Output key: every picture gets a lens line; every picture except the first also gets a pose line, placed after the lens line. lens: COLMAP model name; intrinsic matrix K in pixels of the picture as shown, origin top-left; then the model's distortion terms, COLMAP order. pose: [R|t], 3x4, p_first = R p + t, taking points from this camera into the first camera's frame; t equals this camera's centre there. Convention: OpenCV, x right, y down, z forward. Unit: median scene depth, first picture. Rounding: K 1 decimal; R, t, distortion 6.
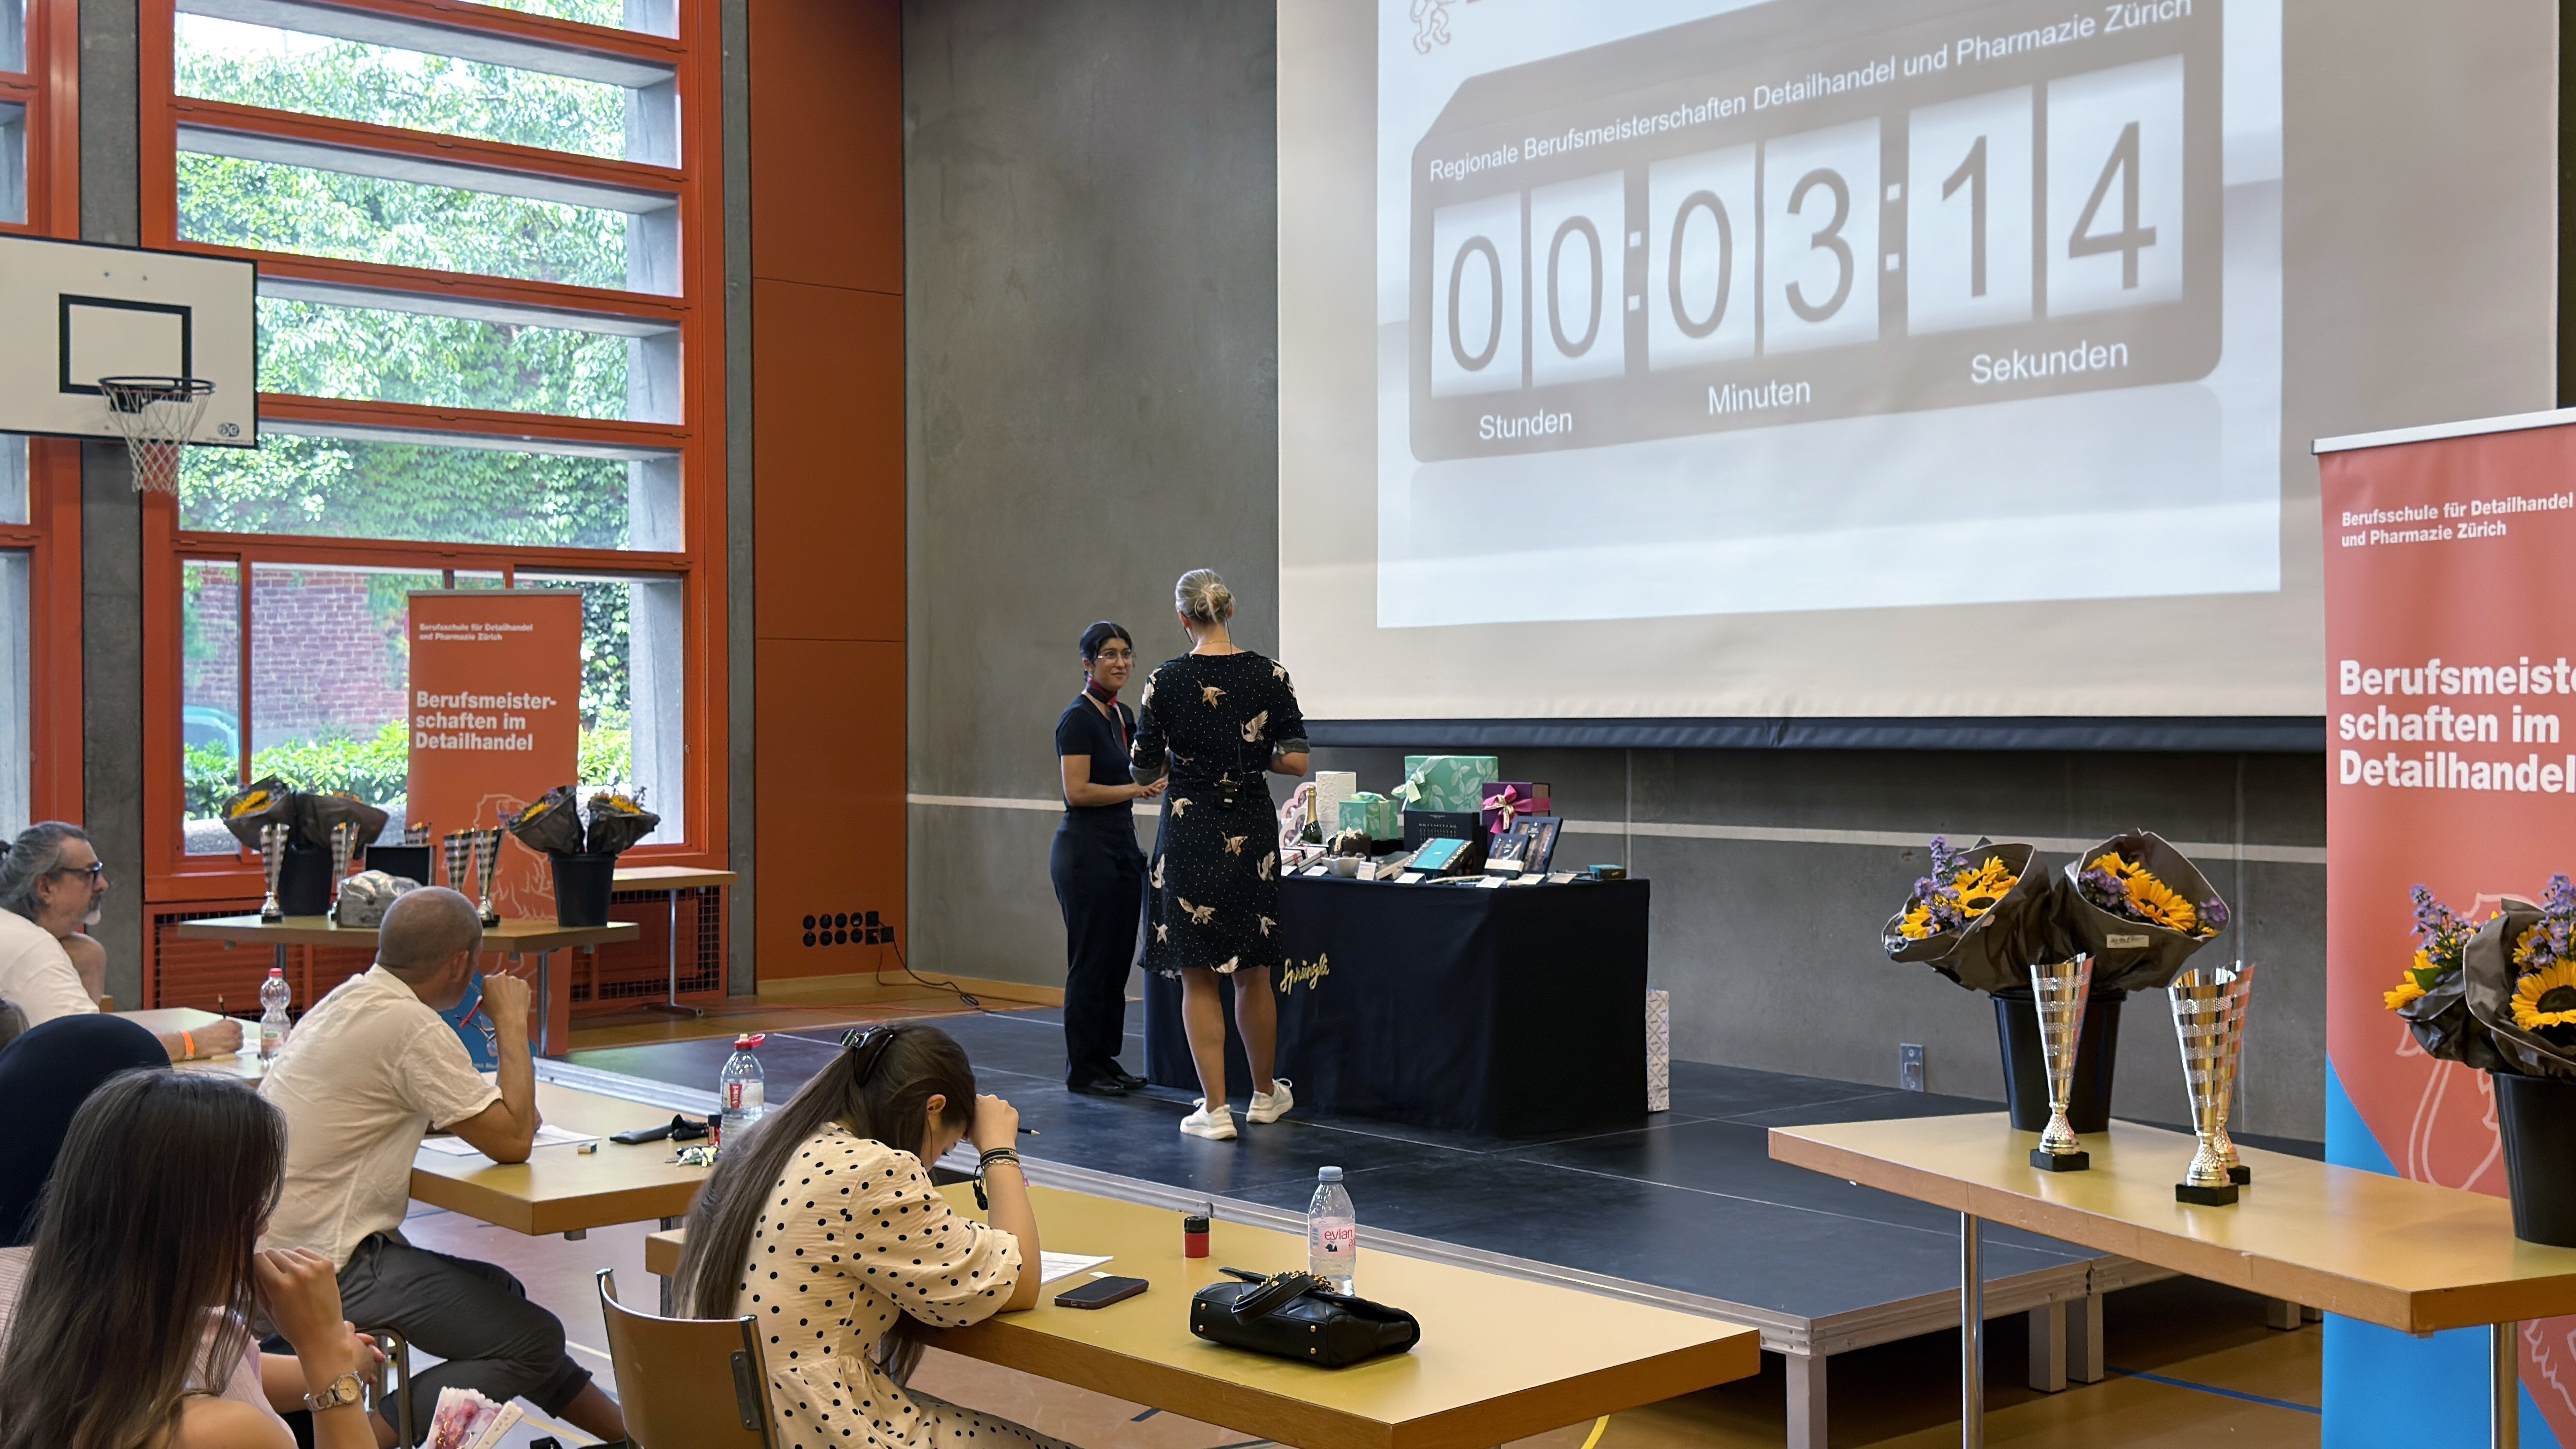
lens RADIAL K [[2917.9, 0, 1283.5], [0, 2917.9, 713.4], [0, 0, 1]] dist [0.111429, 0.000000]
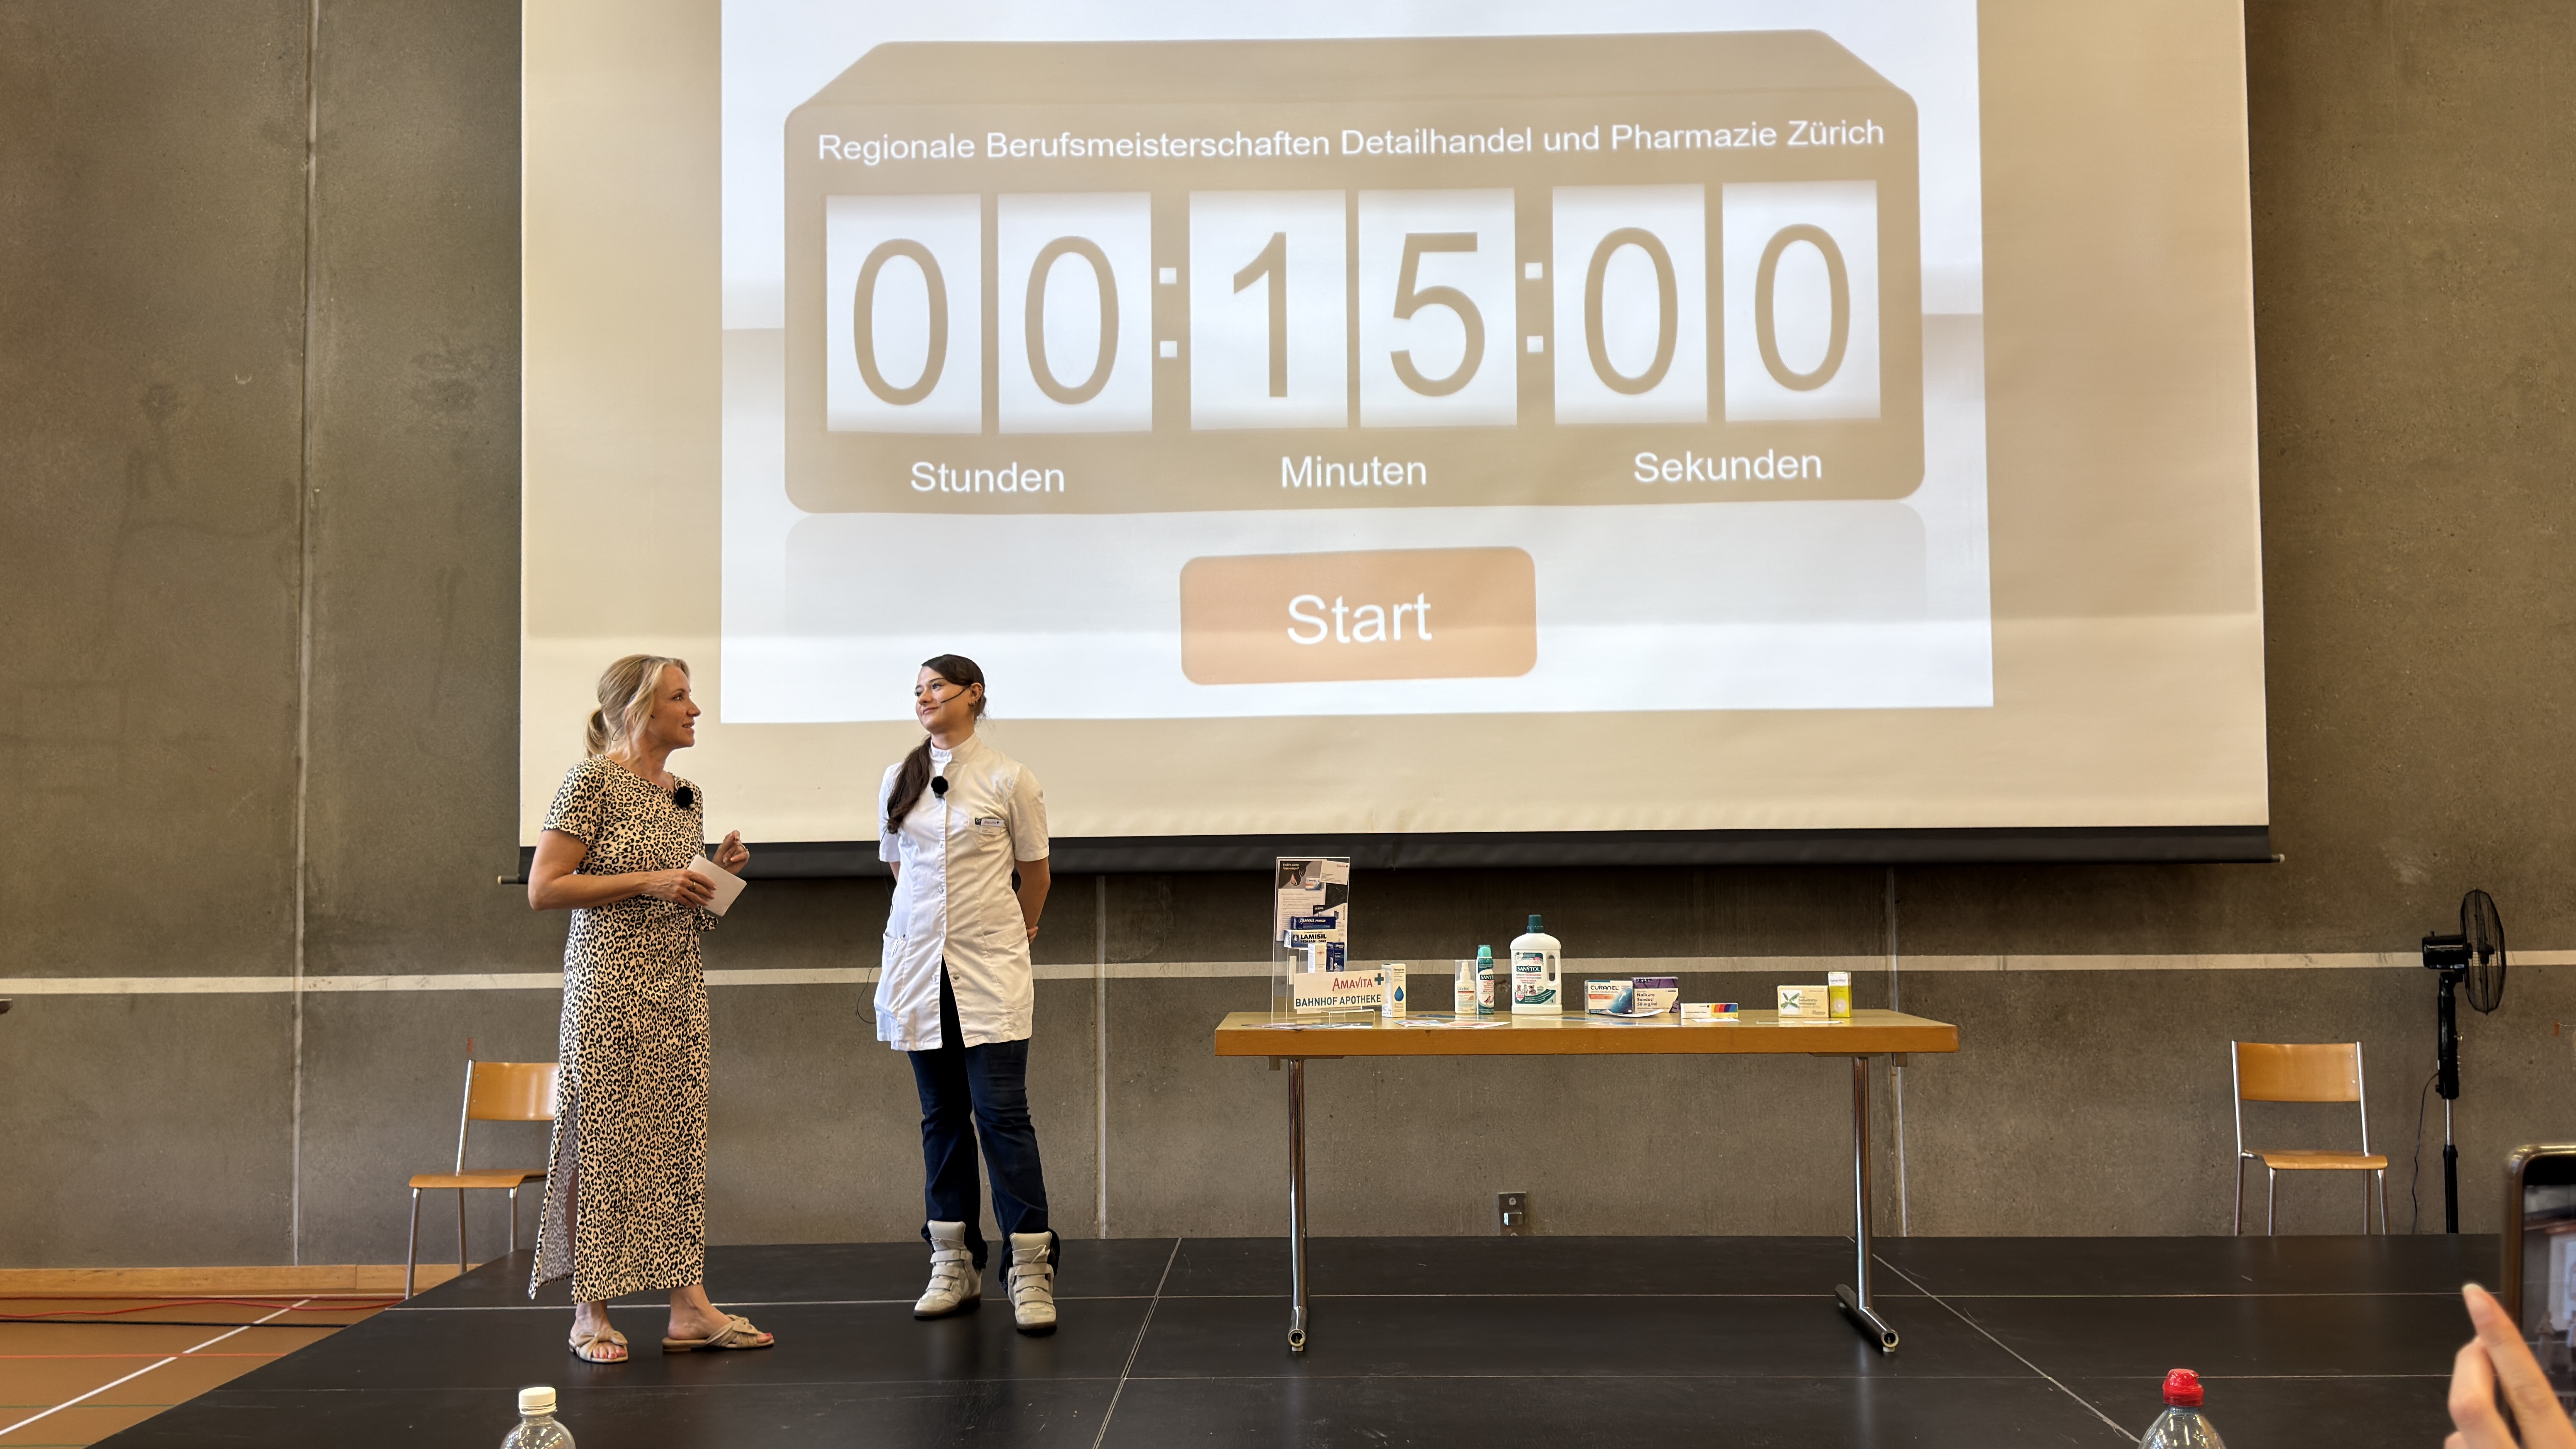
lens RADIAL K [[2535.9, 0, 1336.8], [0, 2535.9, 679.8], [0, 0, 1]] dist [0.082818, 0.000000]
pose [[0.649561, 0.042125, 0.759142, -0.438340], [0.008496, 0.997999, -0.062649, 0.002745], [-0.760262, 0.047144, 0.647903, 0.528310]]
